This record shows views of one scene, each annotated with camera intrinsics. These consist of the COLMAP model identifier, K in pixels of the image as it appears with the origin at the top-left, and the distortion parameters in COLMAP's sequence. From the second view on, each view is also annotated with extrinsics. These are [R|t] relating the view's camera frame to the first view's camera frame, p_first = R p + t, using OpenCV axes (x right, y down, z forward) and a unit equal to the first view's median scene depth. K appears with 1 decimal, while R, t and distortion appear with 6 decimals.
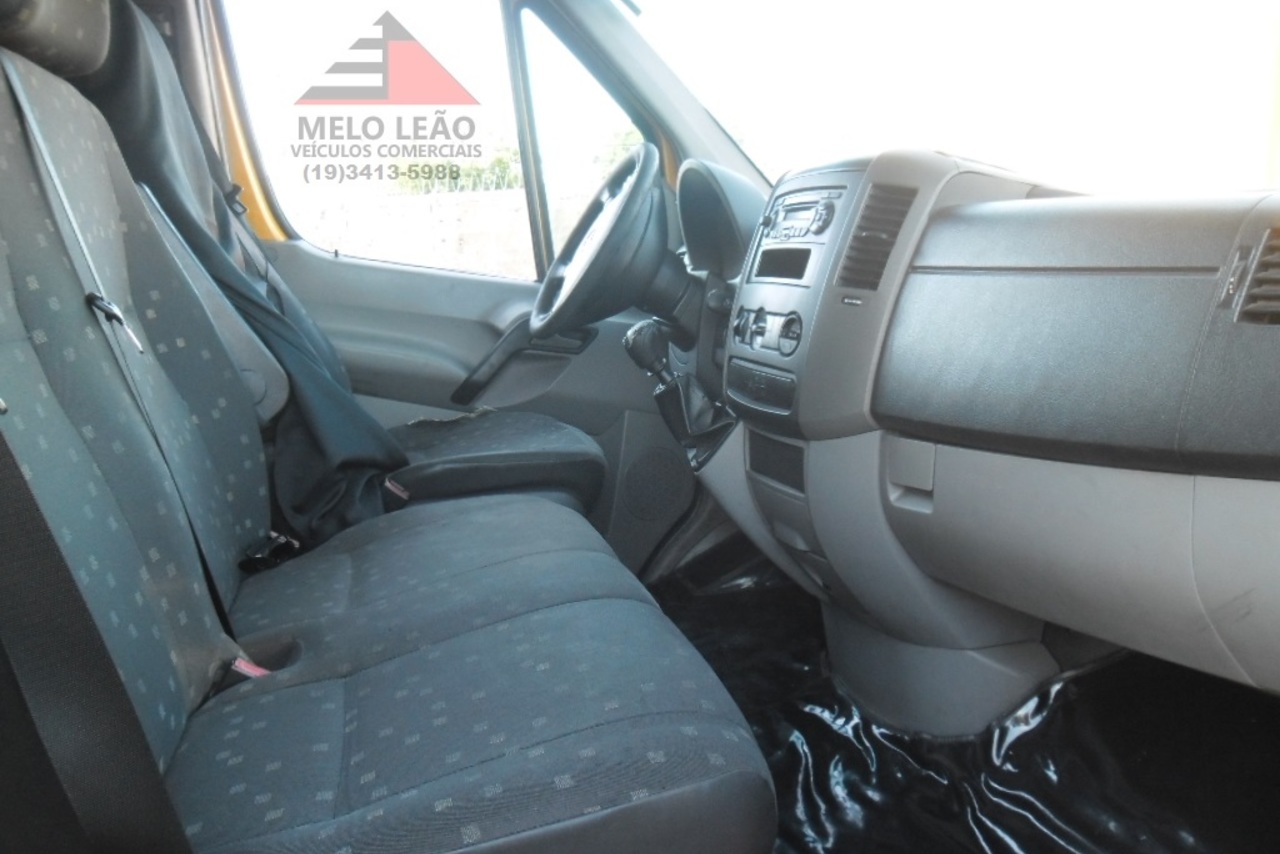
lens RADIAL K [[1108.0, 0, 640.0], [0, 1108.0, 427.0], [0, 0, 1]] dist [-0.001497, 0.002994]
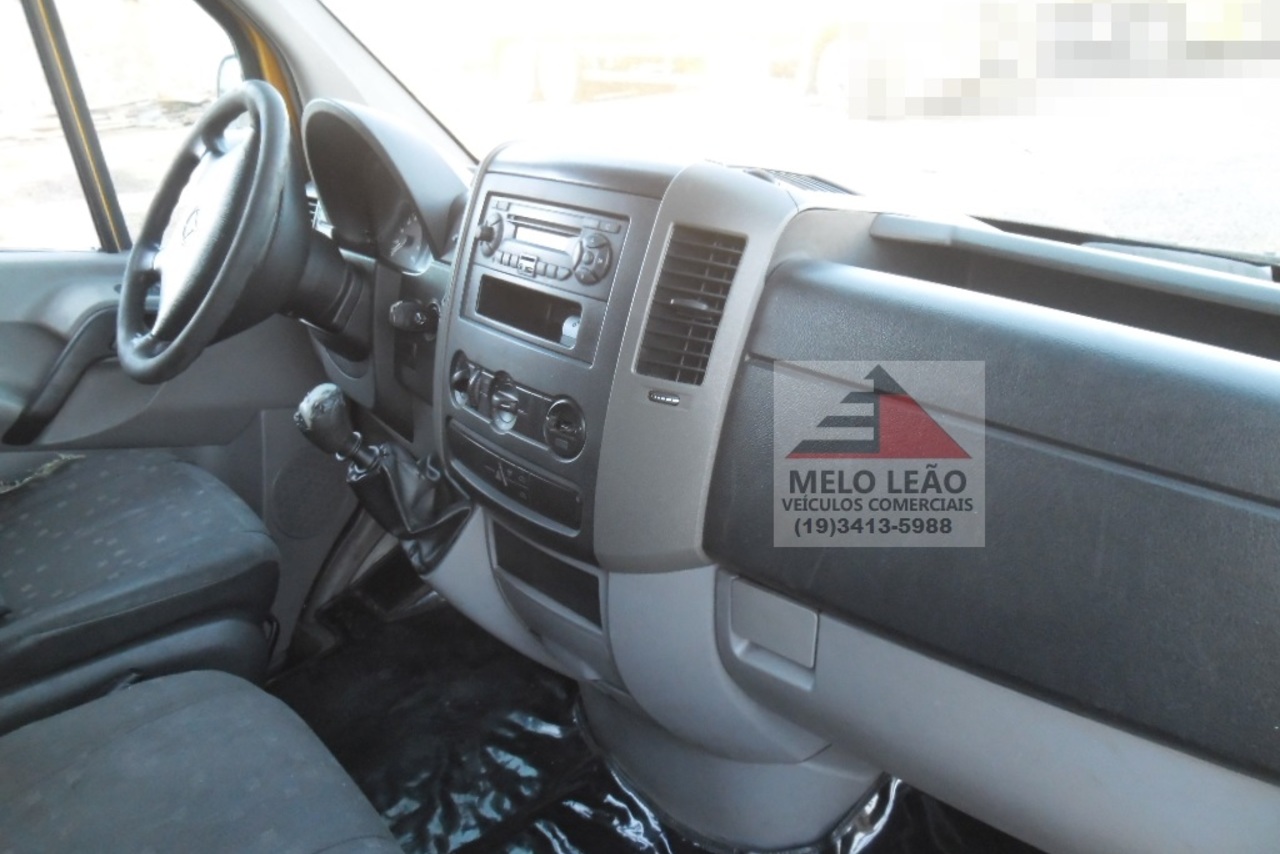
lens RADIAL K [[1108.0, 0, 640.0], [0, 1108.0, 427.0], [0, 0, 1]] dist [-0.001497, 0.002994]
pose [[0.923567, -0.153078, 0.351556, -0.060526], [0.084421, 0.975534, 0.202995, -0.197198], [-0.374028, -0.157800, 0.913894, 0.295921]]
